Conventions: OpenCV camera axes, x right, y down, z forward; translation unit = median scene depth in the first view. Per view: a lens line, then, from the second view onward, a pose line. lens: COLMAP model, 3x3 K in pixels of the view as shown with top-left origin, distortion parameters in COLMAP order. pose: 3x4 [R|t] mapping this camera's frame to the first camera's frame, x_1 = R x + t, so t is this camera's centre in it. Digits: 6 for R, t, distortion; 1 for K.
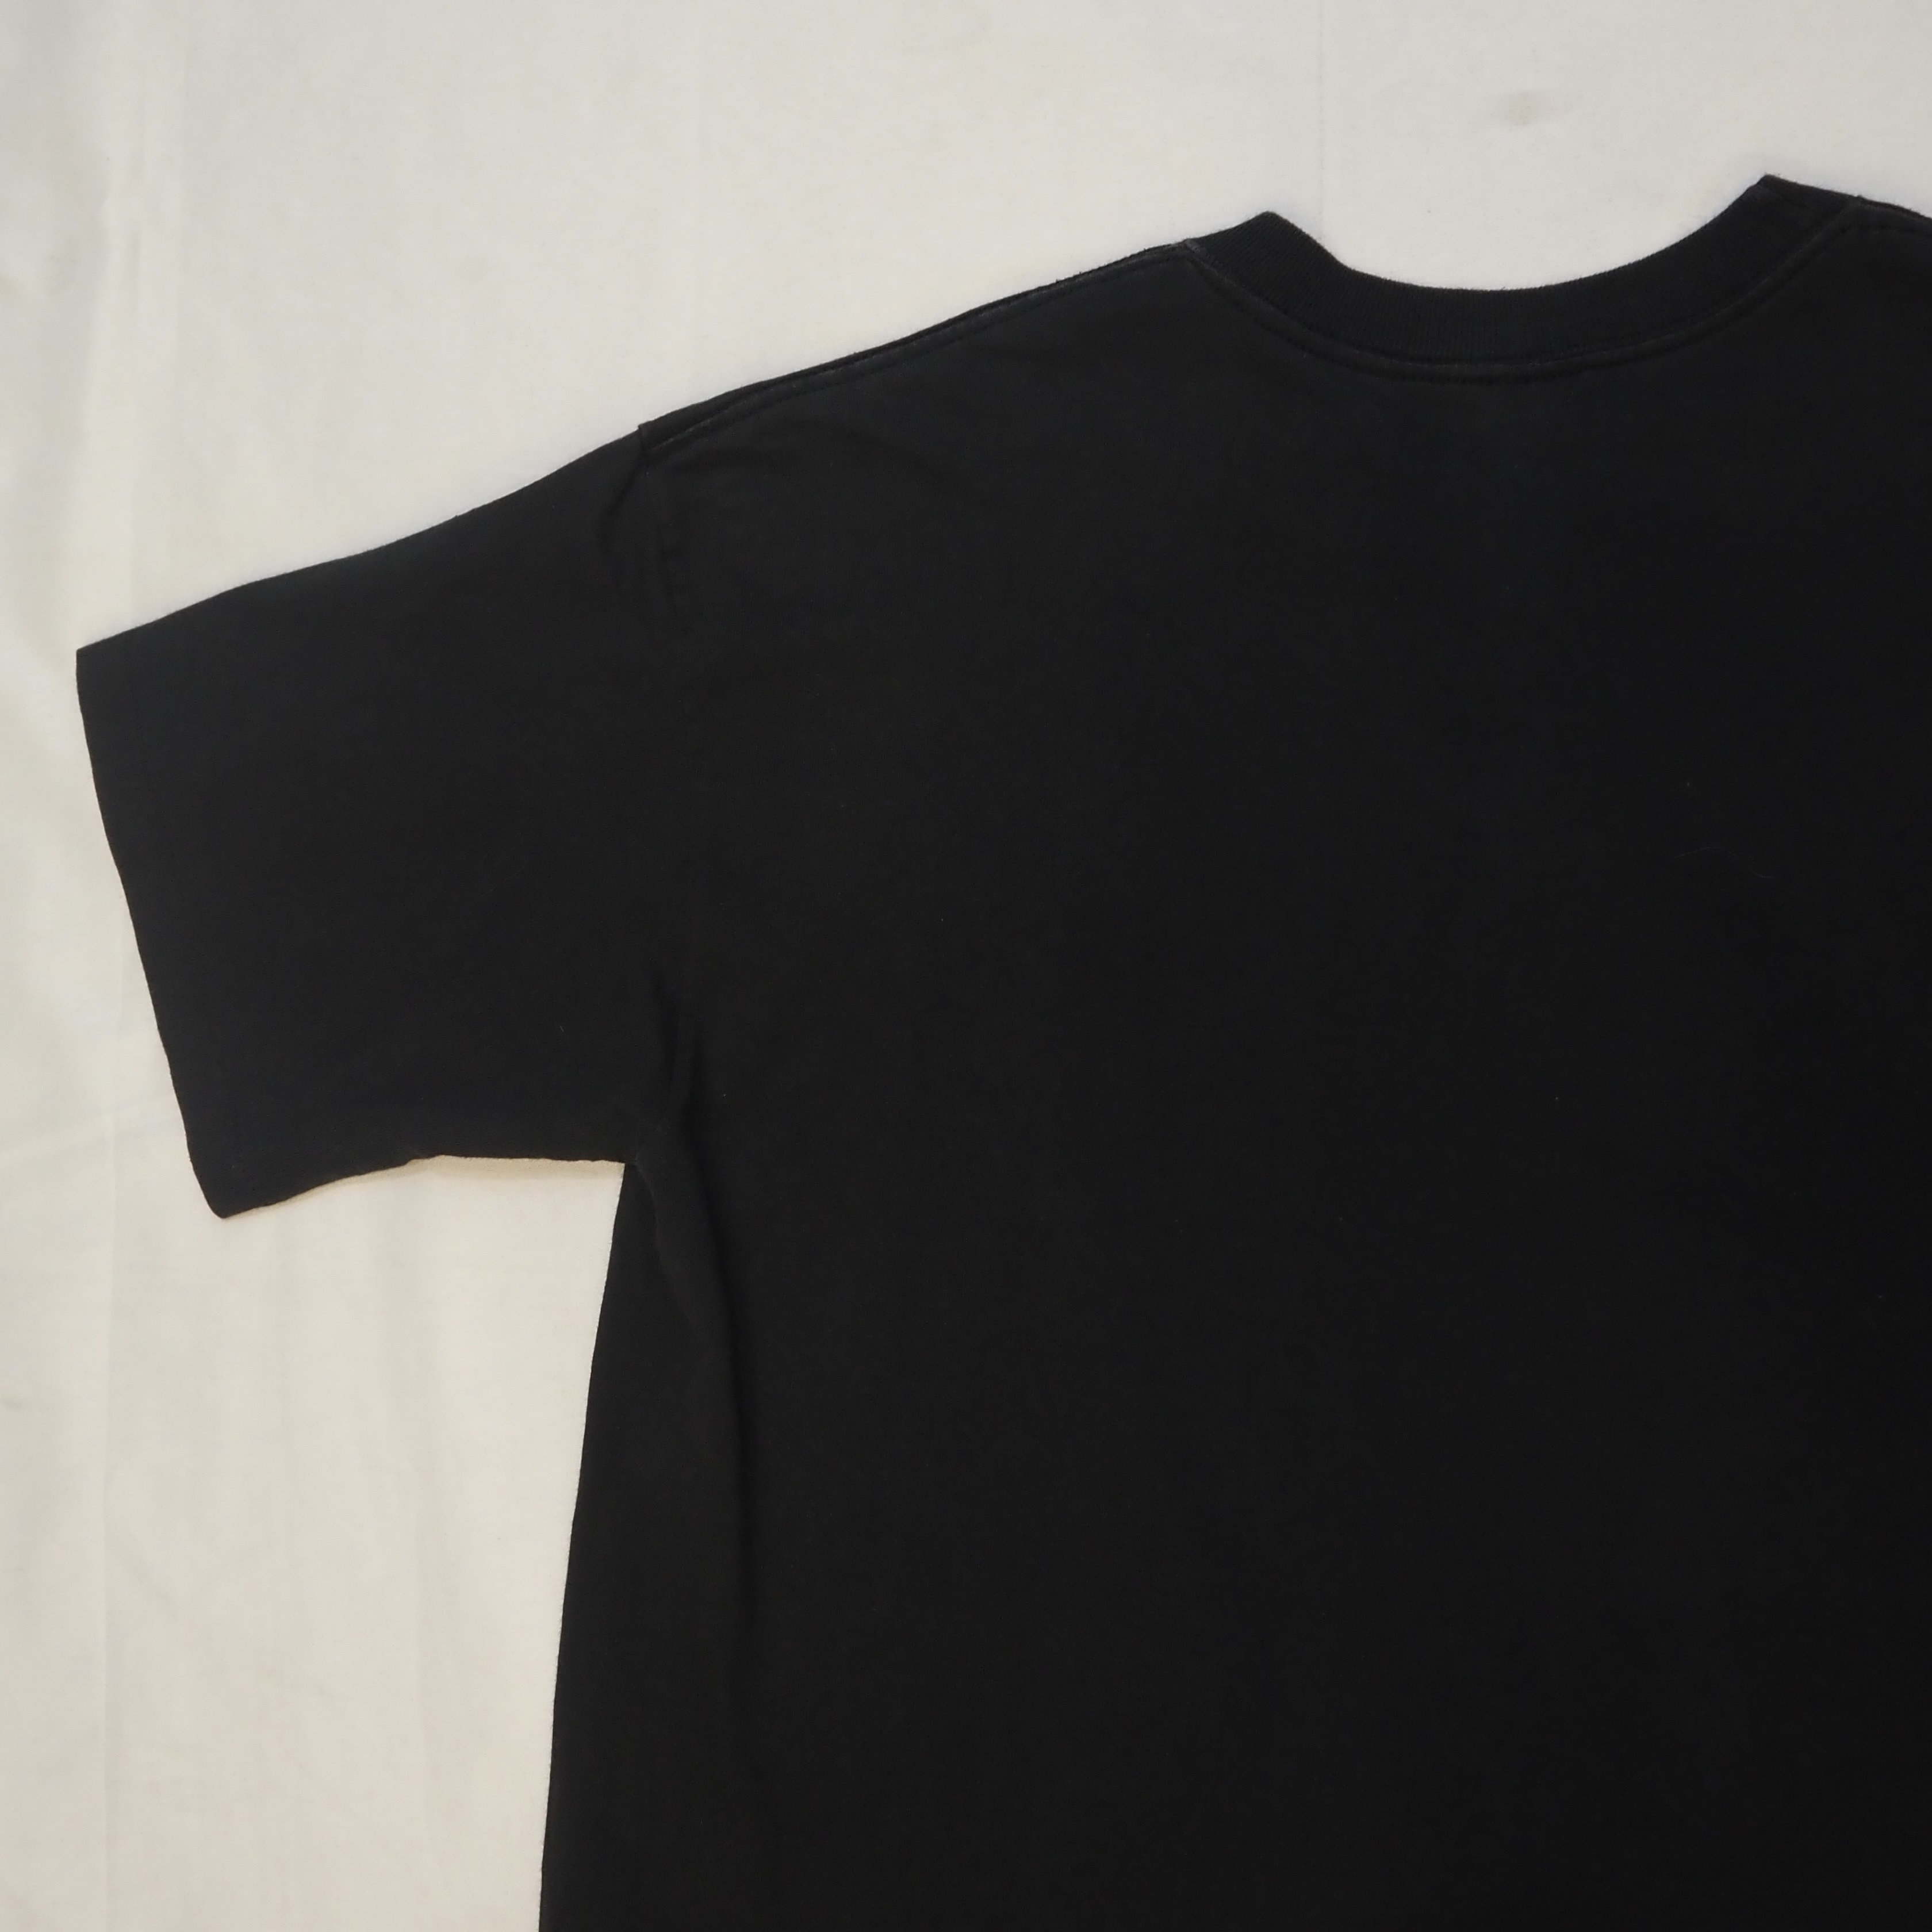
lens RADIAL K [[2439.0, 0, 966.0], [0, 2439.0, 966.0], [0, 0, 1]] dist [-0.041782, 0.038963]
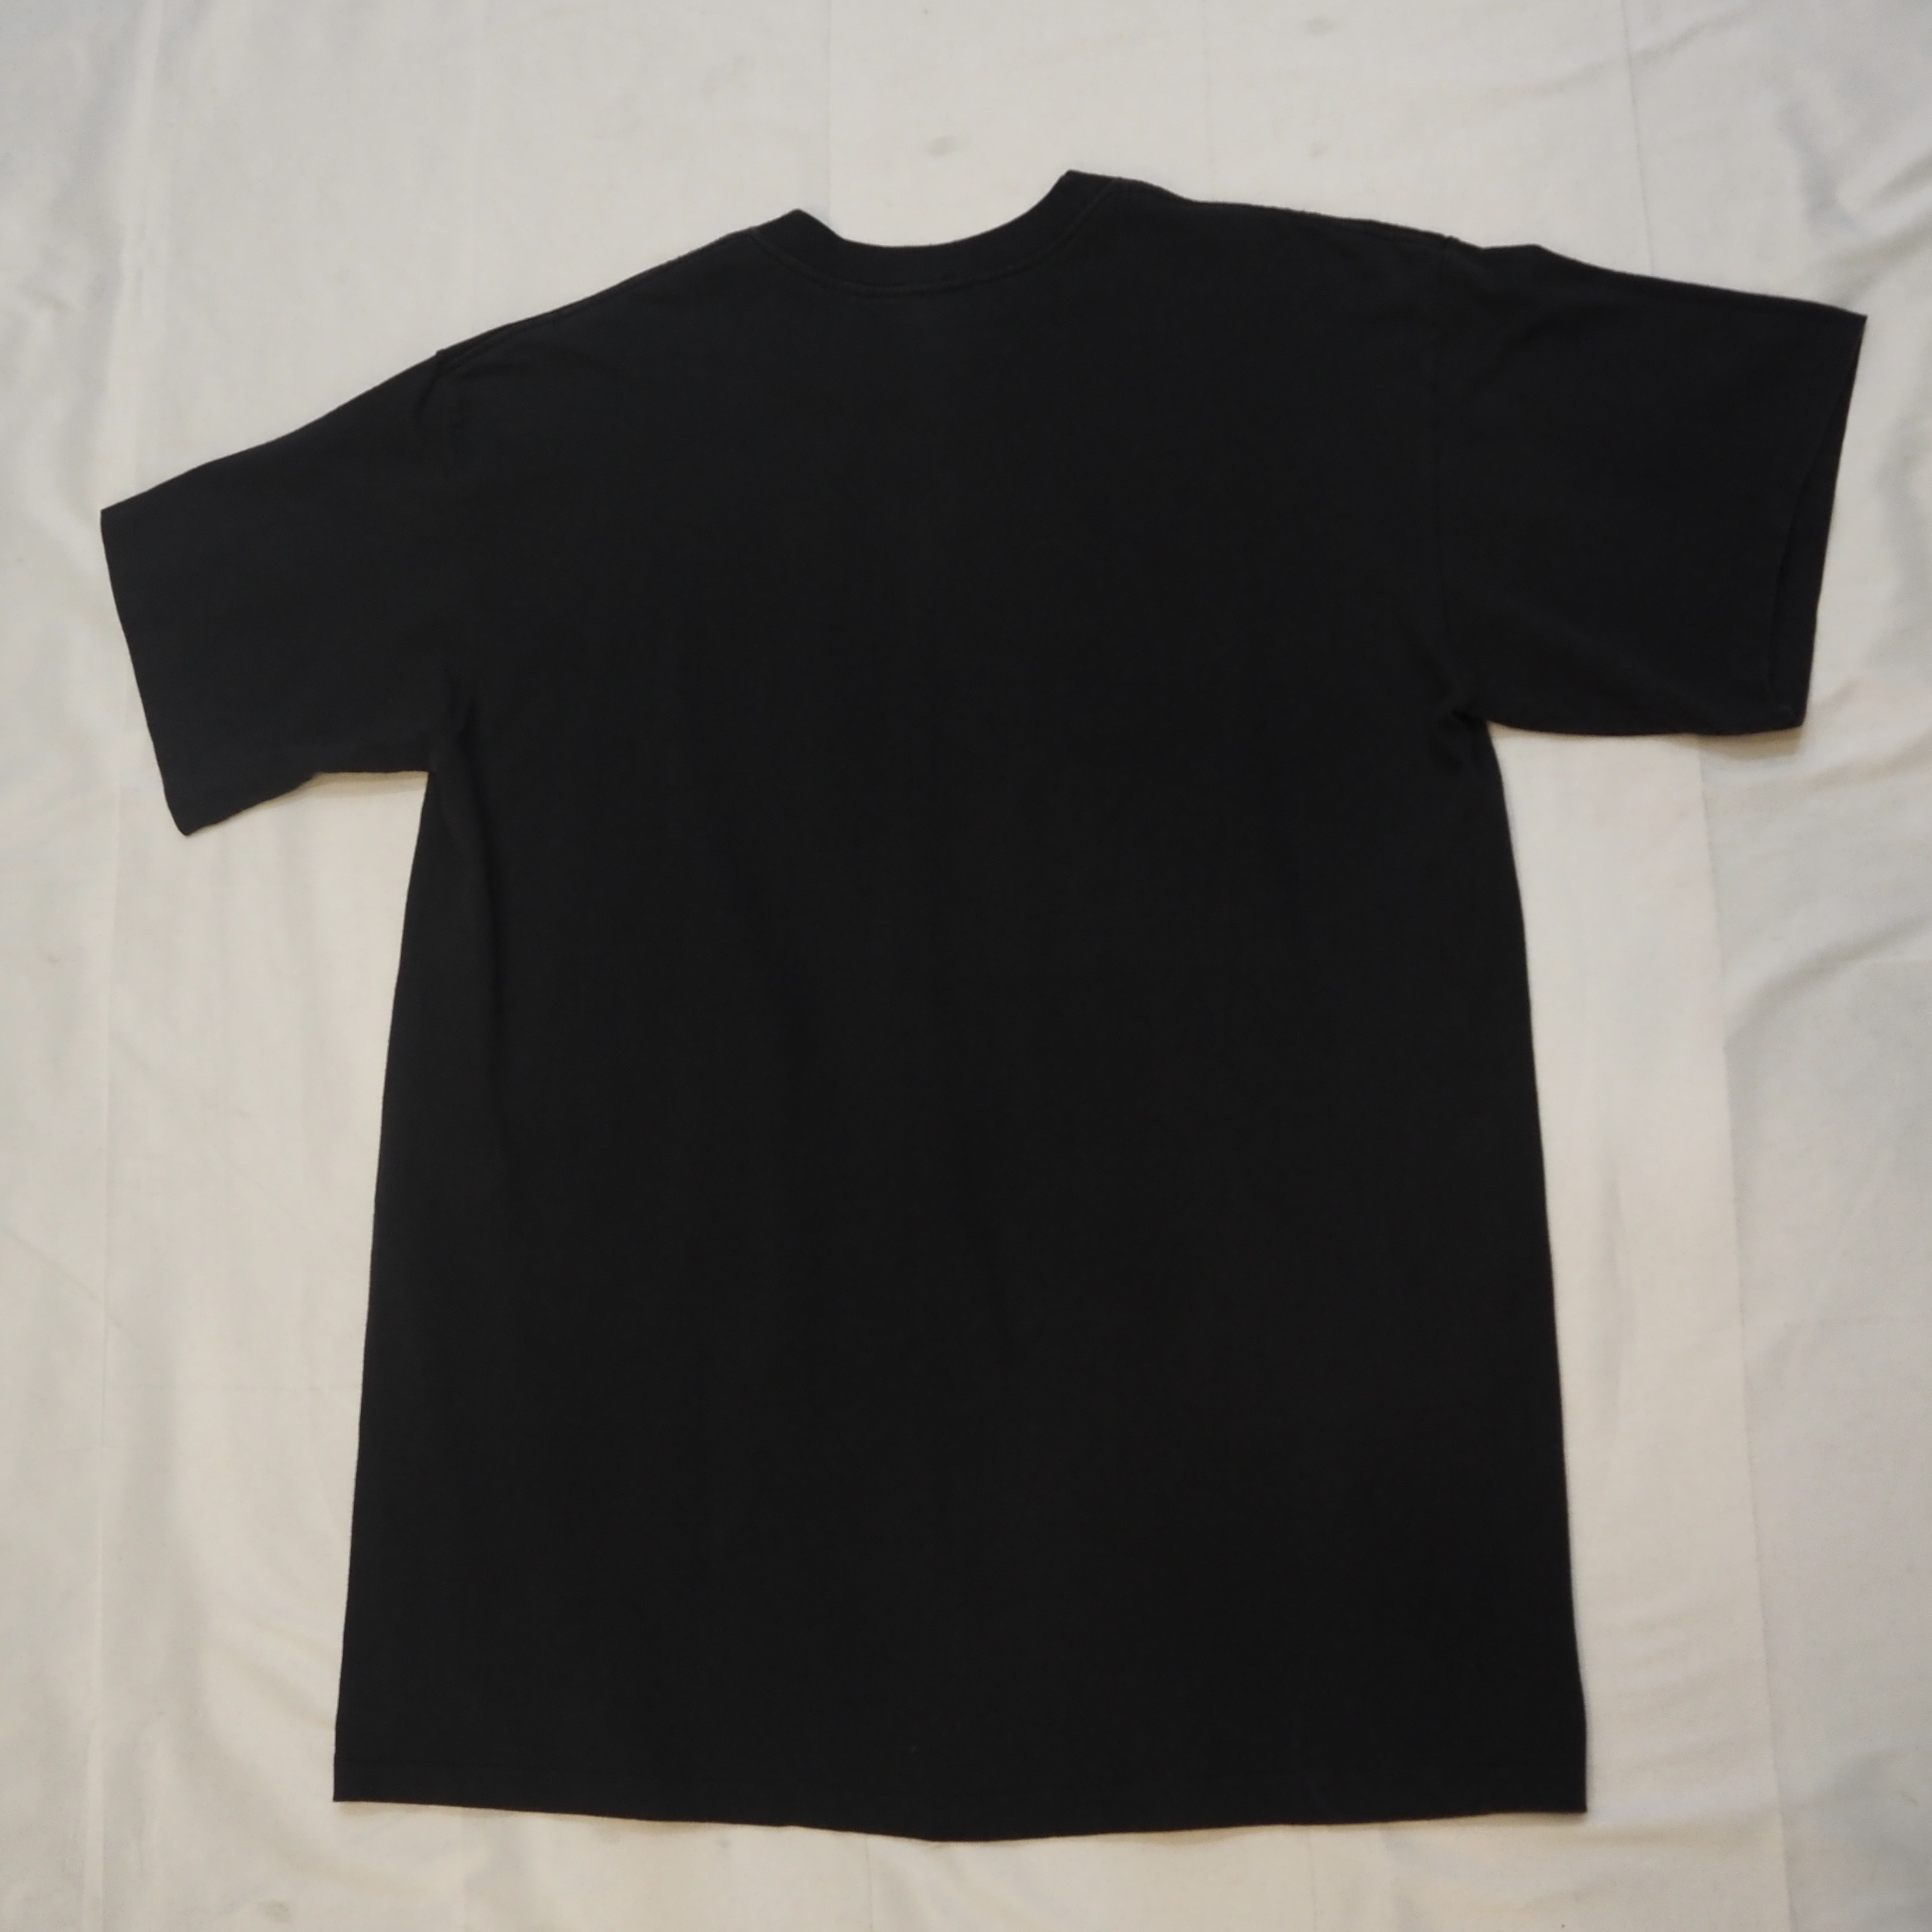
lens RADIAL K [[2439.0, 0, 966.0], [0, 2439.0, 966.0], [0, 0, 1]] dist [-0.041782, 0.038963]
pose [[0.999420, -0.034027, -0.001479, 0.228580], [0.033514, 0.990223, -0.135404, 0.456589], [0.006072, 0.135276, 0.990789, -0.631345]]
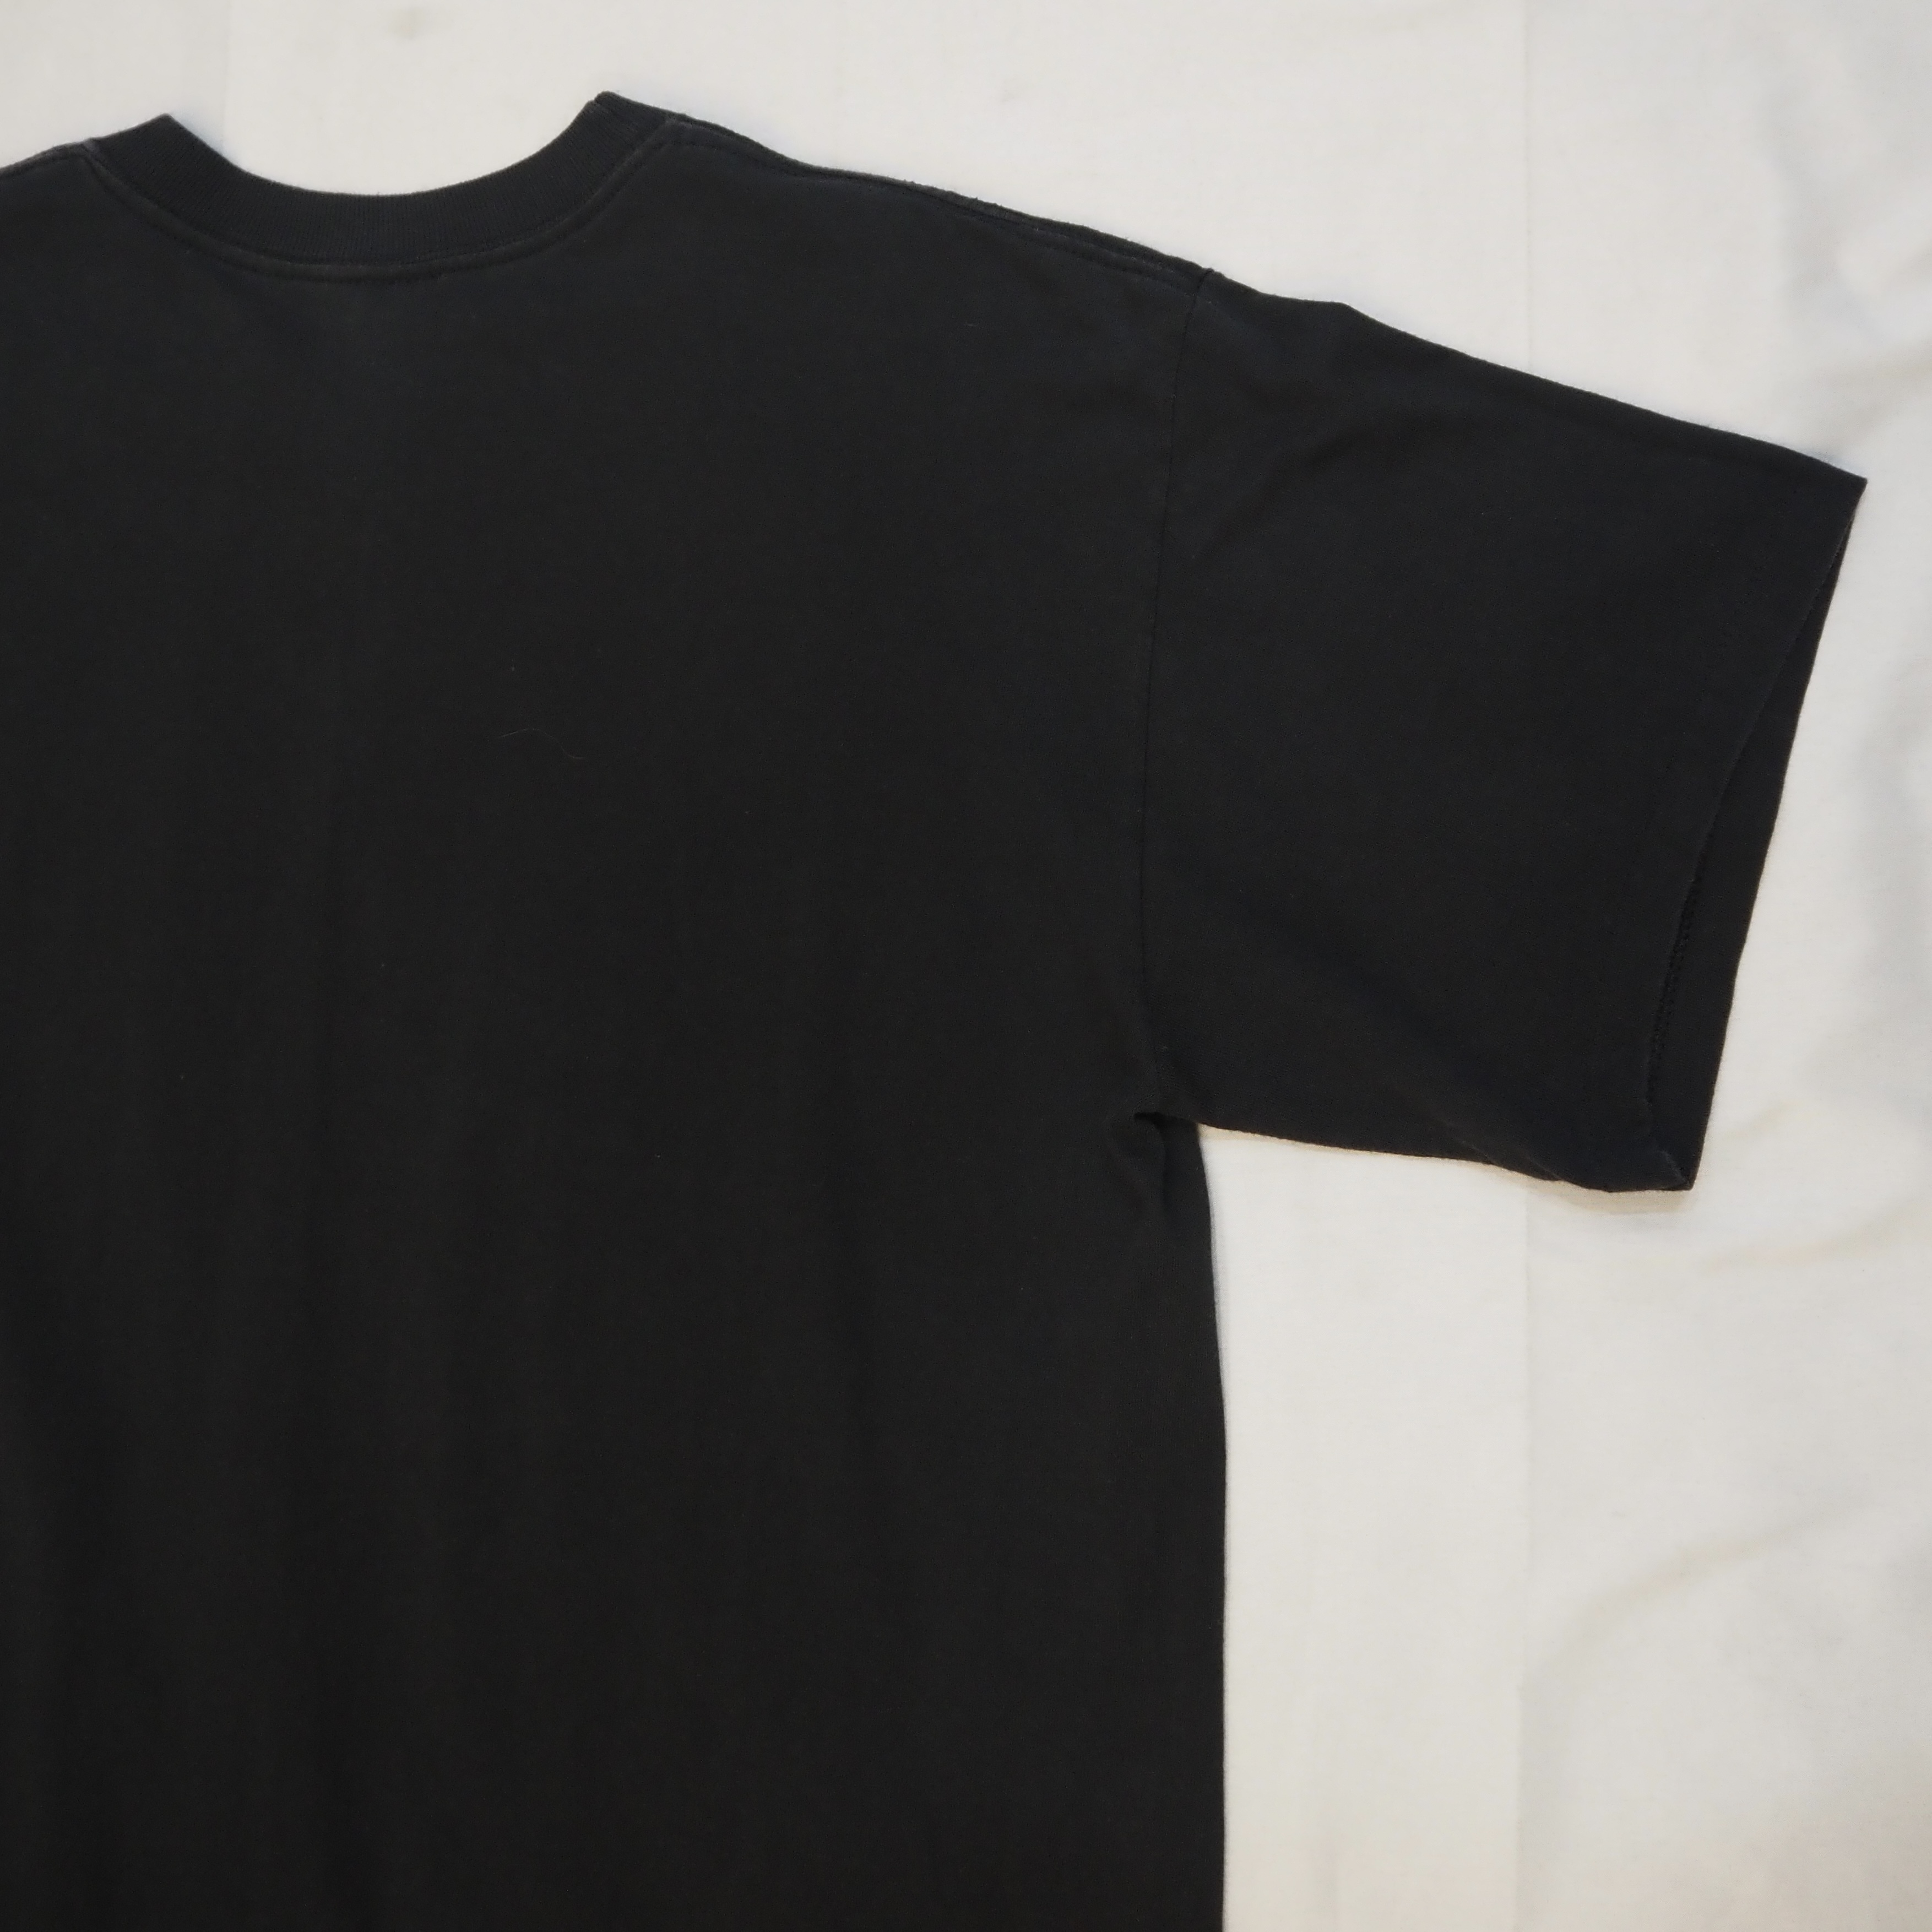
lens RADIAL K [[2439.0, 0, 966.0], [0, 2439.0, 966.0], [0, 0, 1]] dist [-0.041782, 0.038963]
pose [[0.997659, 0.018093, 0.065946, 0.407358], [-0.018732, 0.999783, 0.009091, 0.041097], [-0.065768, -0.010305, 0.997782, -0.070042]]
